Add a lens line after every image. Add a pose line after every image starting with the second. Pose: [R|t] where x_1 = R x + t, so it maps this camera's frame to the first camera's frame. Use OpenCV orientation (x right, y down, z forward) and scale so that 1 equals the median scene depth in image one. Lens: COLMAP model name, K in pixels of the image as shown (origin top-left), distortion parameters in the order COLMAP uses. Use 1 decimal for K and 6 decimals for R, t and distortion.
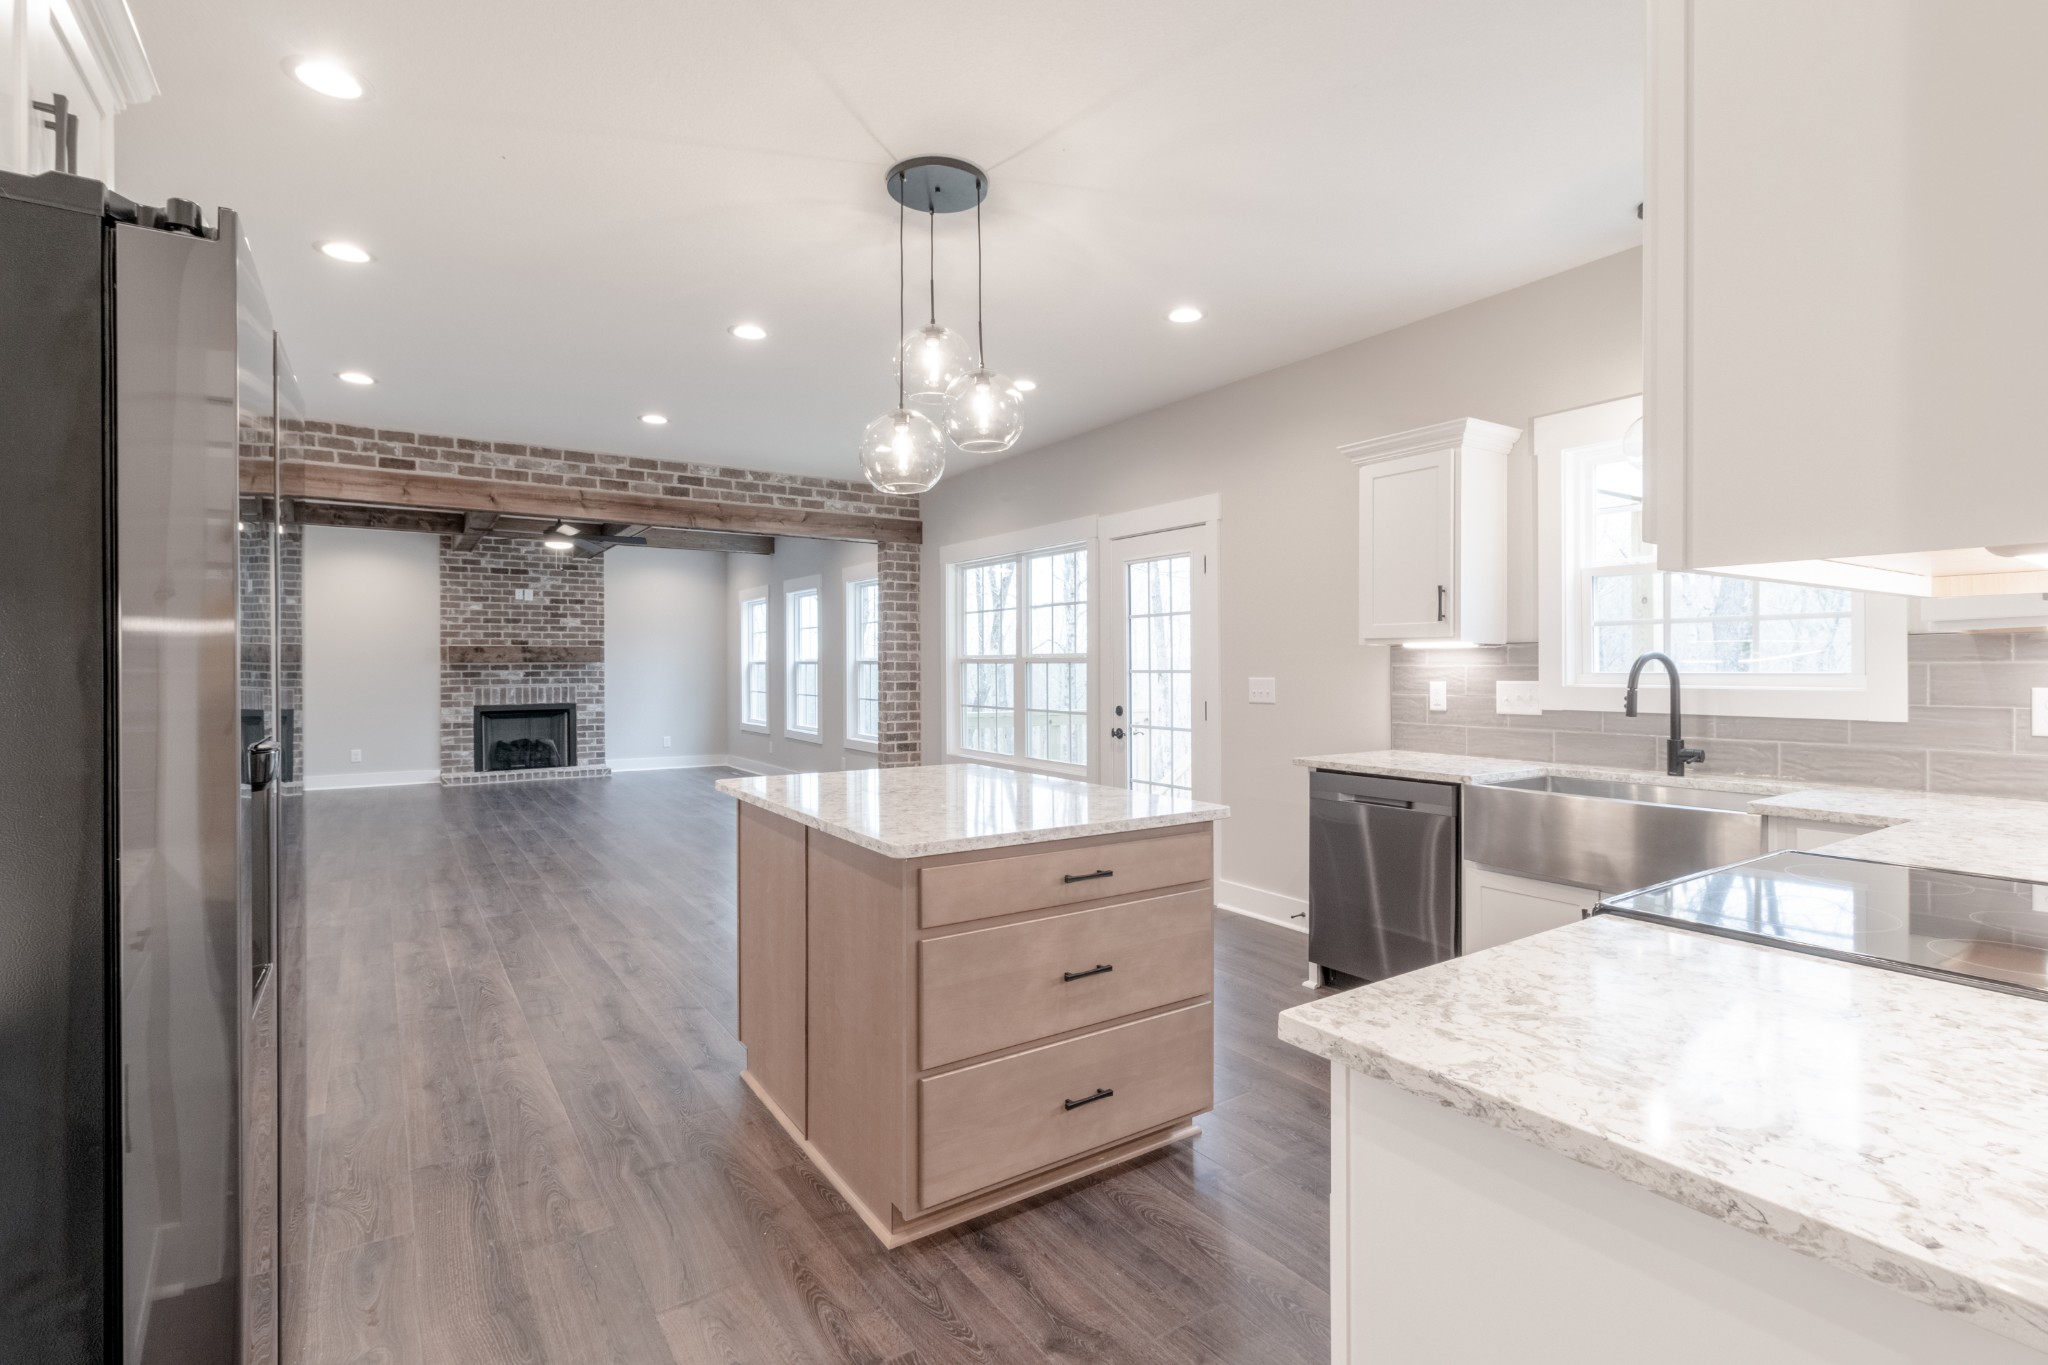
lens RADIAL K [[956.3, 0, 1030.2], [0, 956.3, 671.7], [0, 0, 1]] dist [-0.001155, 0.001430]
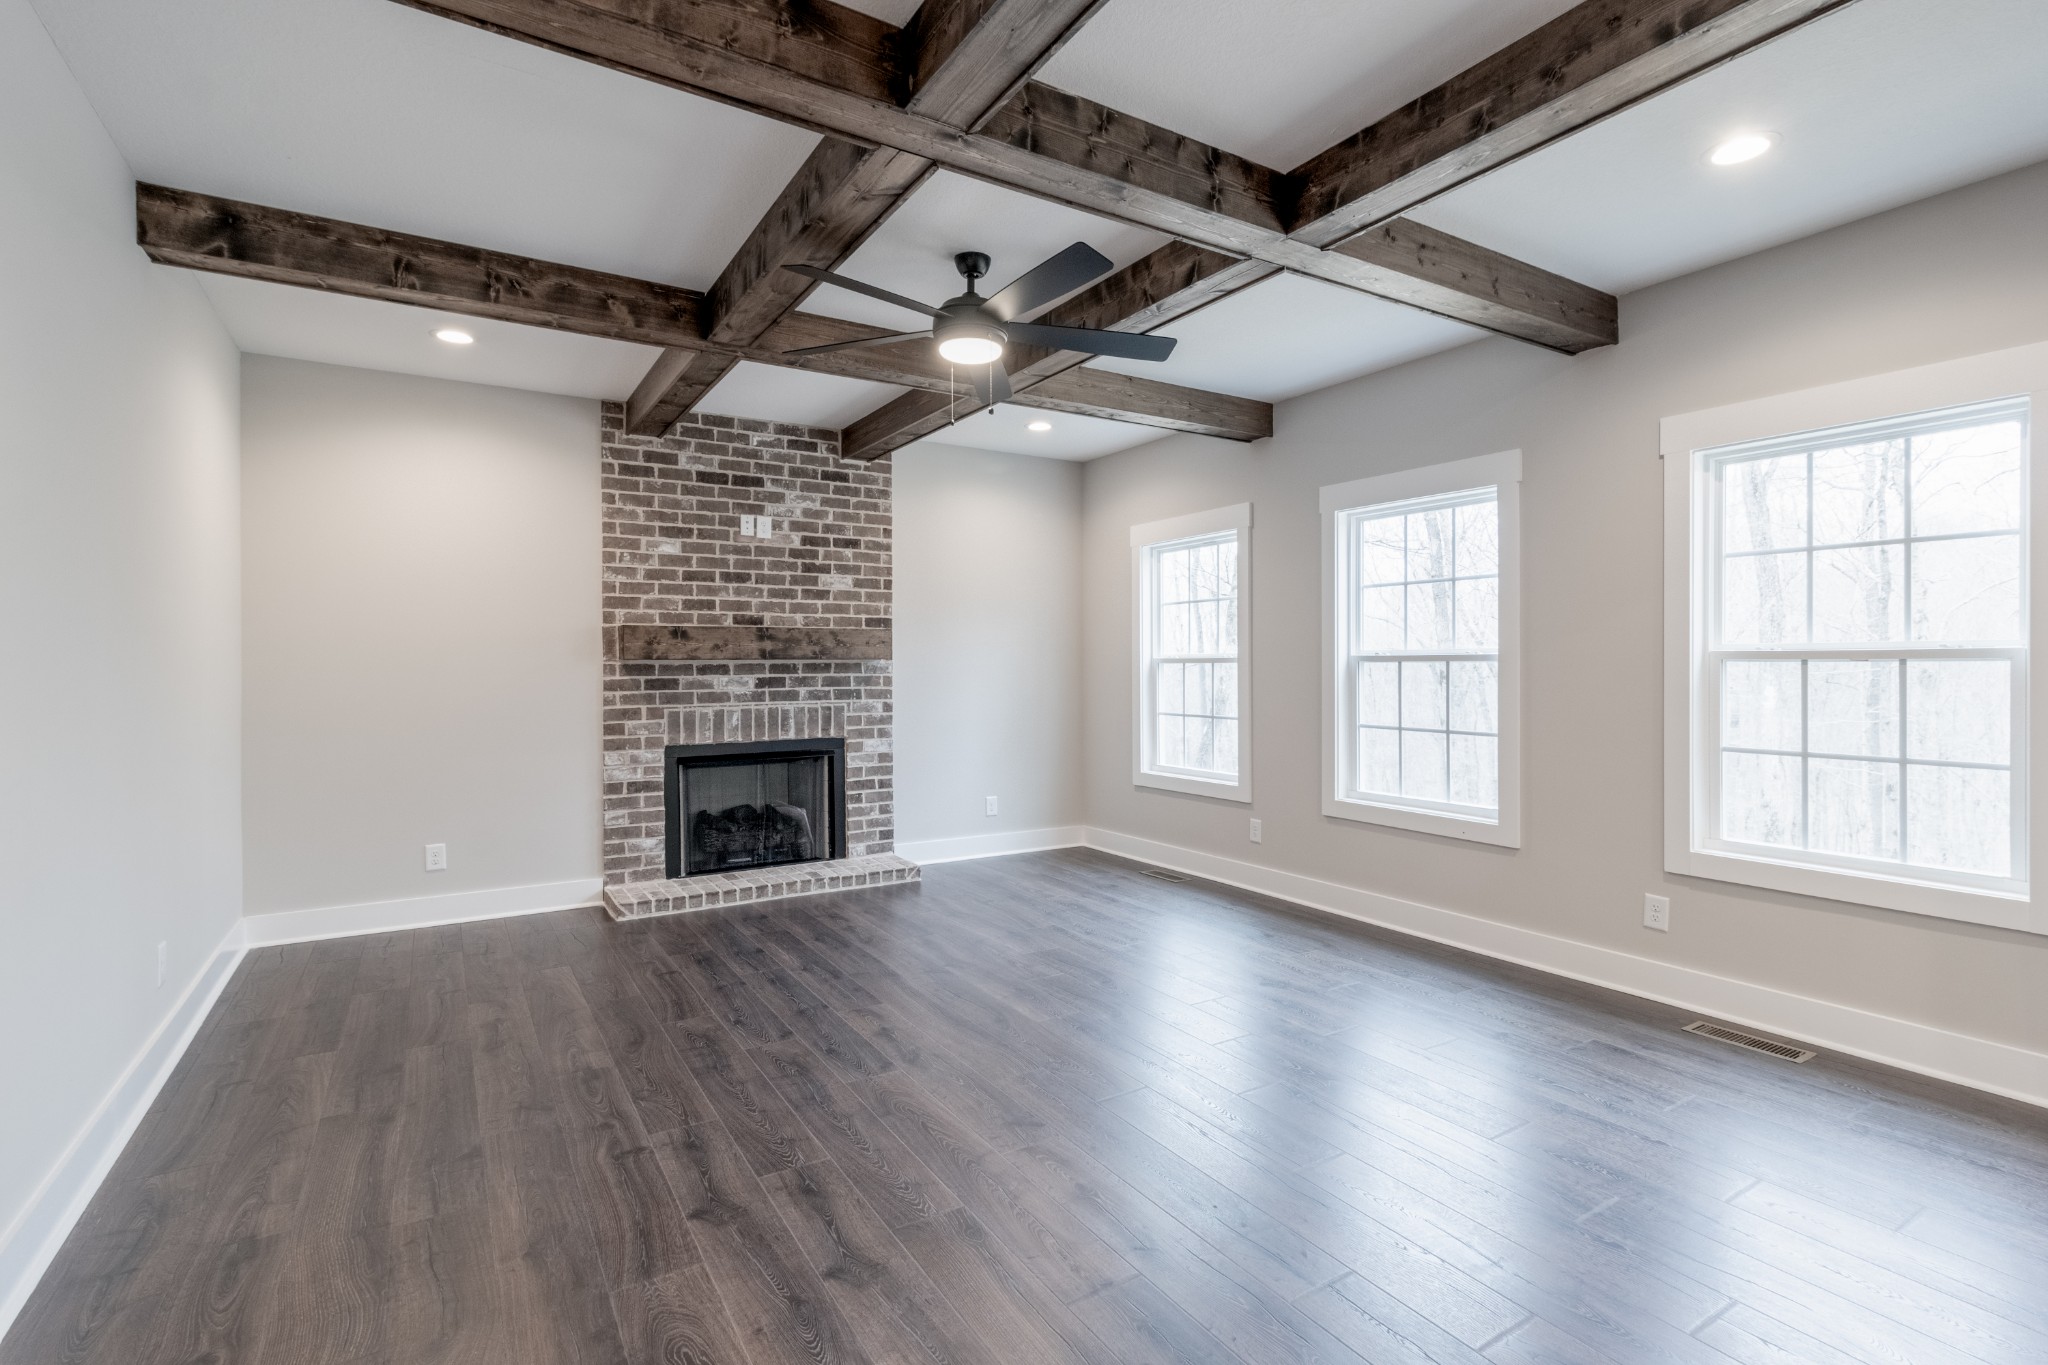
lens RADIAL K [[956.3, 0, 1050.4], [0, 956.3, 667.5], [0, 0, 1]] dist [-0.001155, 0.001430]
pose [[0.999838, 0.000891, -0.018002, -0.463186], [-0.000895, 1.000000, -0.000171, -0.006929], [0.018002, 0.000187, 0.999838, 0.628879]]
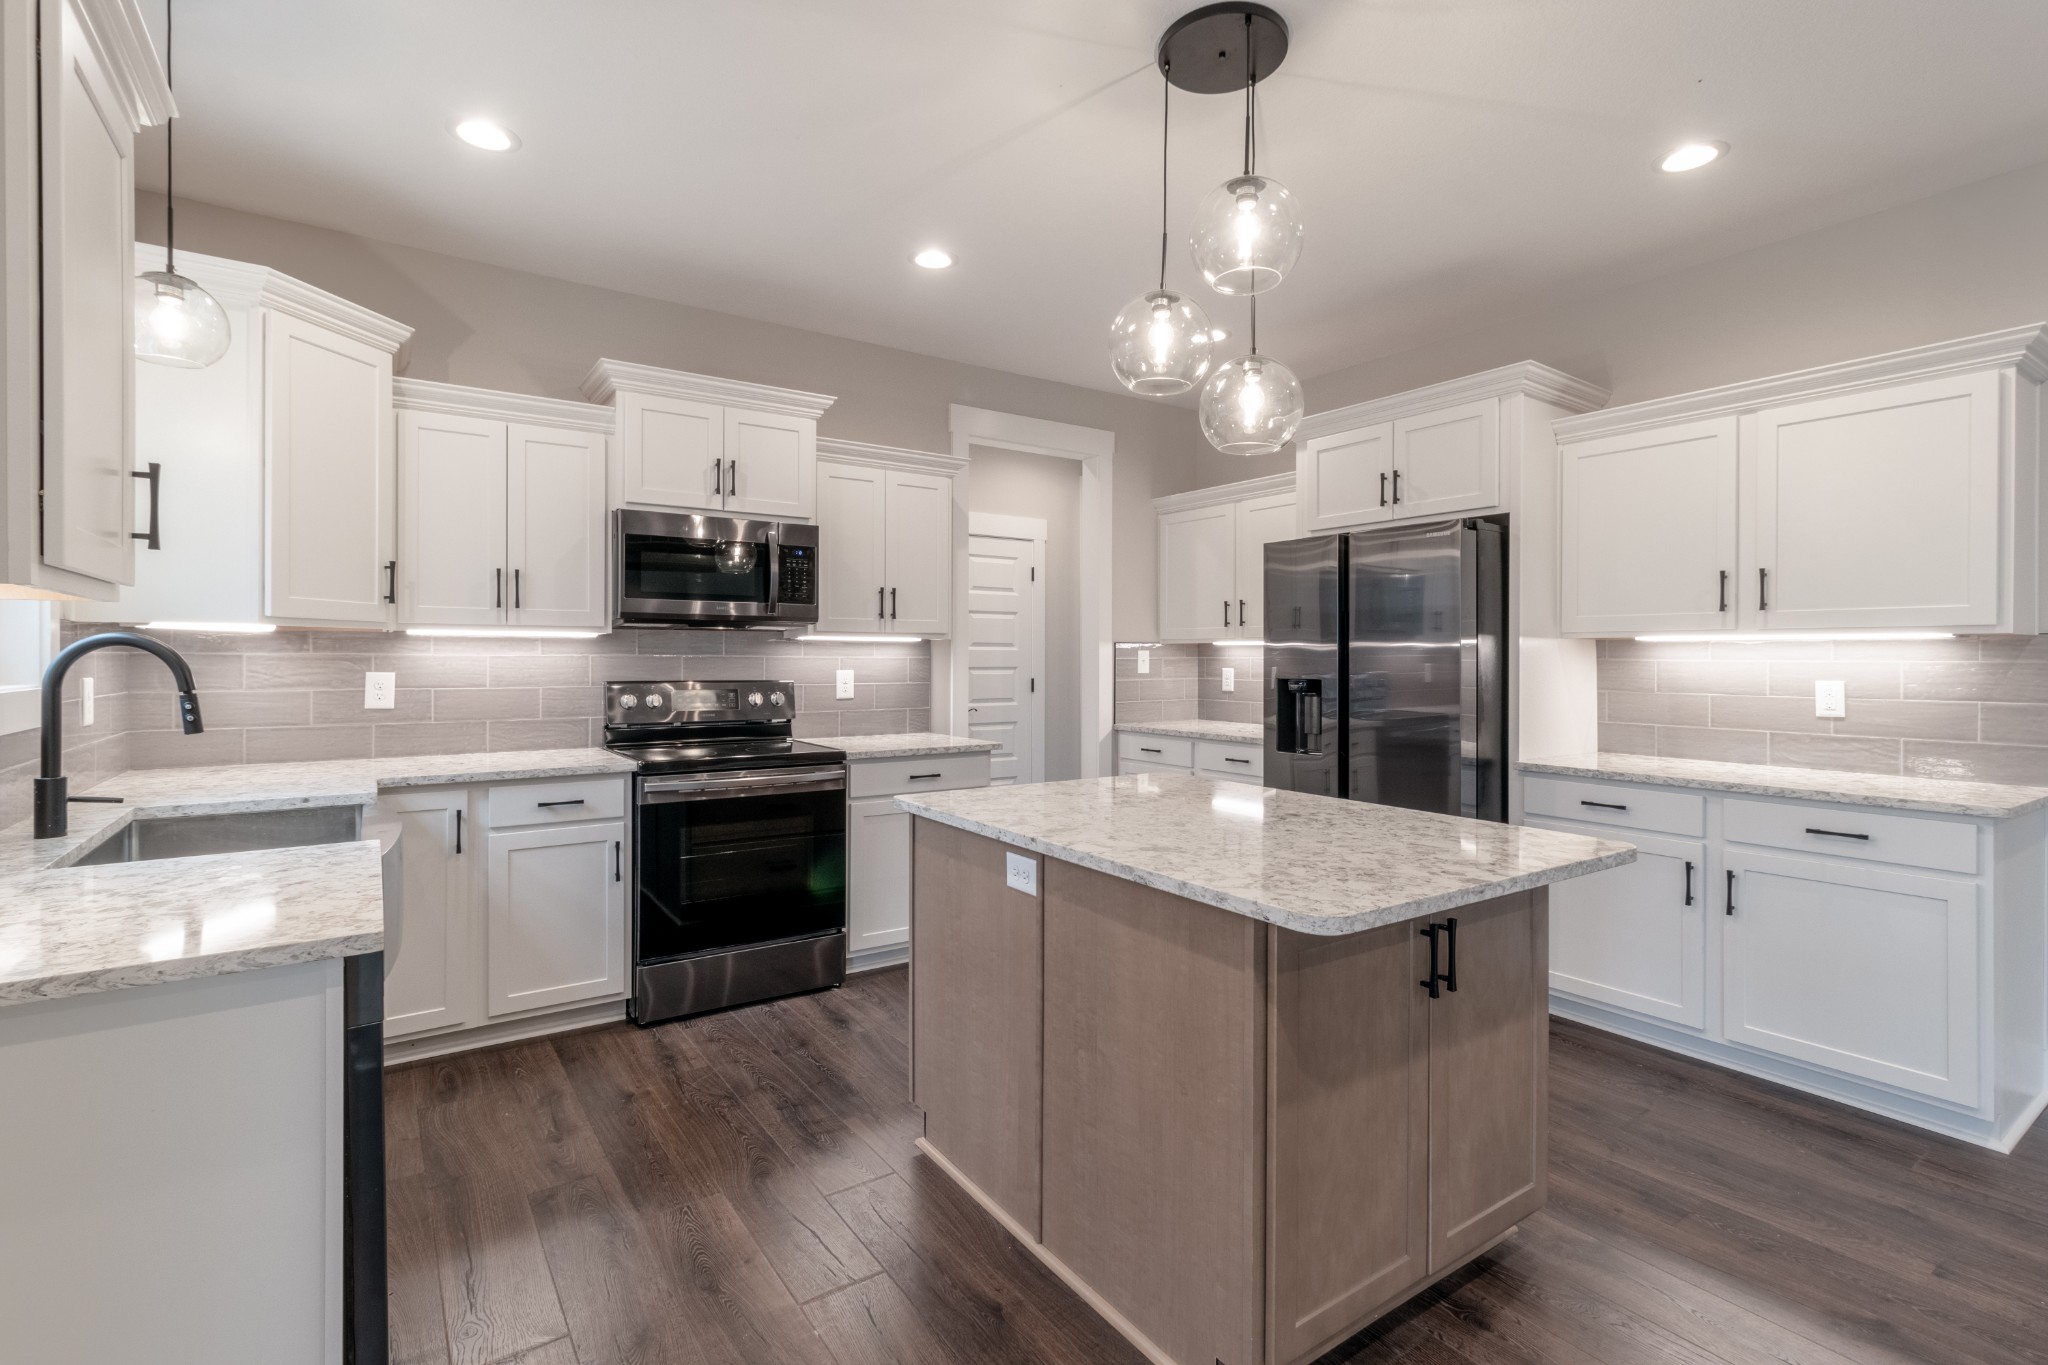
lens RADIAL K [[956.3, 0, 1034.9], [0, 956.3, 652.8], [0, 0, 1]] dist [-0.001155, 0.001430]
pose [[-0.999934, -0.000620, -0.011429, 0.021876], [-0.000665, 0.999992, 0.003910, -0.004167], [0.011427, 0.003917, -0.999927, 0.582495]]
